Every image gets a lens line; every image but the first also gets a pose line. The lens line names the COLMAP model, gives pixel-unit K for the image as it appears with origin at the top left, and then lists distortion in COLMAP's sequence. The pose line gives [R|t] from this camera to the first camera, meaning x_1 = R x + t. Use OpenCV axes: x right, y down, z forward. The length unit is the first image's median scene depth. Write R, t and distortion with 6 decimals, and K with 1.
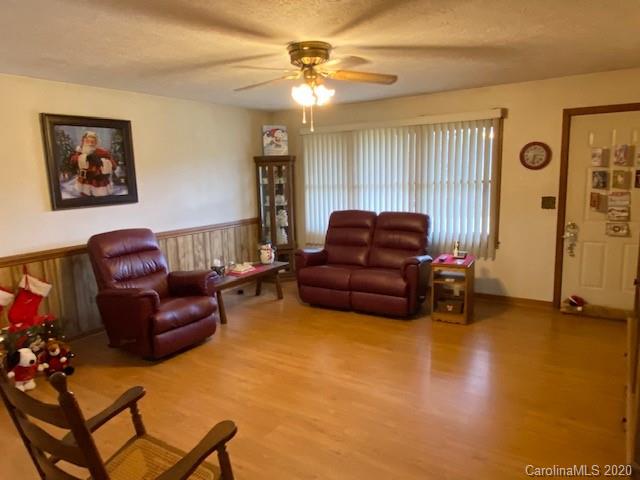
lens RADIAL K [[432.5, 0, 320.0], [0, 432.5, 240.0], [0, 0, 1]] dist [0.077313, -0.000281]
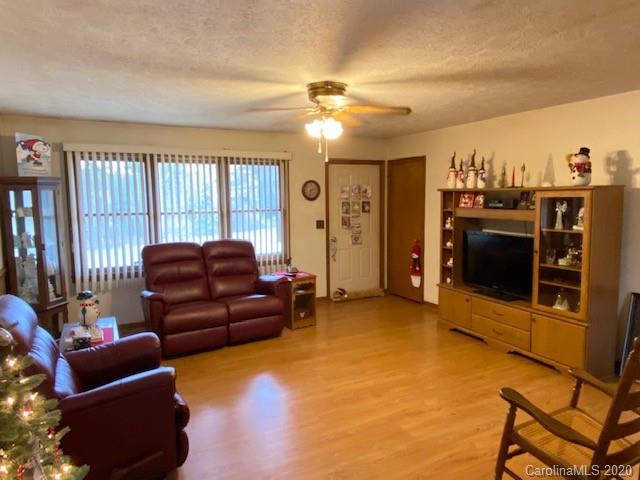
lens RADIAL K [[432.5, 0, 320.0], [0, 432.5, 240.0], [0, 0, 1]] dist [0.077313, -0.000281]
pose [[0.504599, -0.072727, 0.860285, -0.639501], [0.138334, 0.990382, 0.002586, -0.040165], [-0.852199, 0.117702, 0.509807, 0.321784]]
